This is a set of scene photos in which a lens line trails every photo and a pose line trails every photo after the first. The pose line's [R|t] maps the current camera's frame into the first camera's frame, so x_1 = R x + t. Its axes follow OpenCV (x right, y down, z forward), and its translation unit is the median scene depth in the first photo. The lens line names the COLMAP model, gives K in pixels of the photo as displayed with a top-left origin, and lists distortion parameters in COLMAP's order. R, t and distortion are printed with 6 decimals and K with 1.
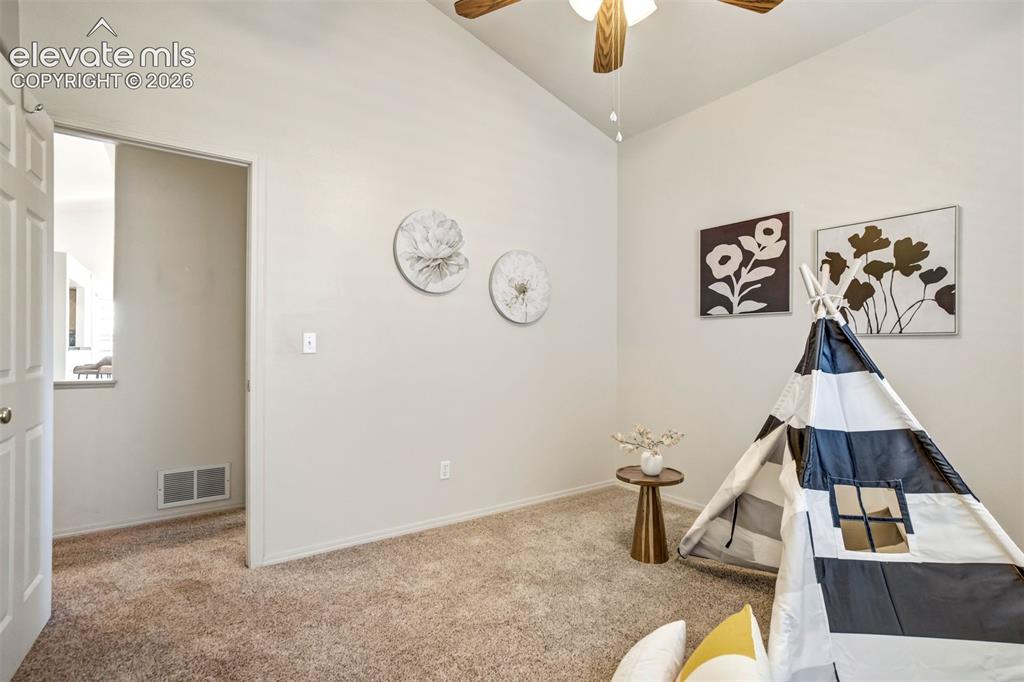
lens RADIAL K [[487.5, 0, 516.8], [0, 487.5, 349.0], [0, 0, 1]] dist [-0.016101, 0.000265]
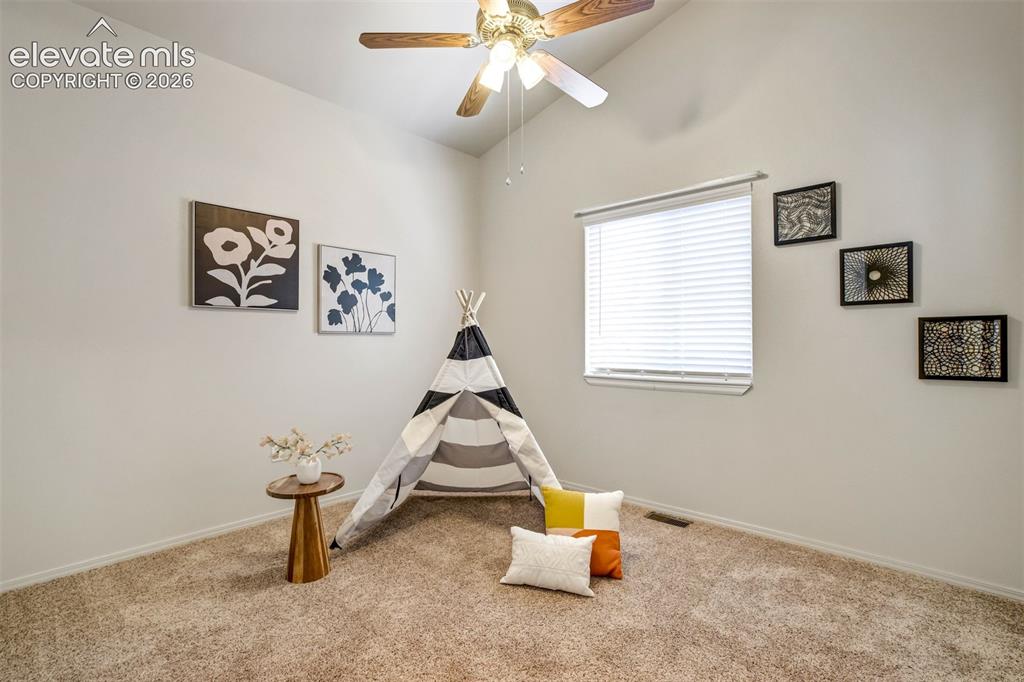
lens RADIAL K [[487.5, 0, 516.8], [0, 487.5, 349.0], [0, 0, 1]] dist [-0.016101, 0.000265]
pose [[-0.212359, -0.018304, 0.977020, -0.683823], [0.005434, 0.999787, 0.019911, -0.007868], [-0.977177, 0.009537, -0.212215, 0.801604]]
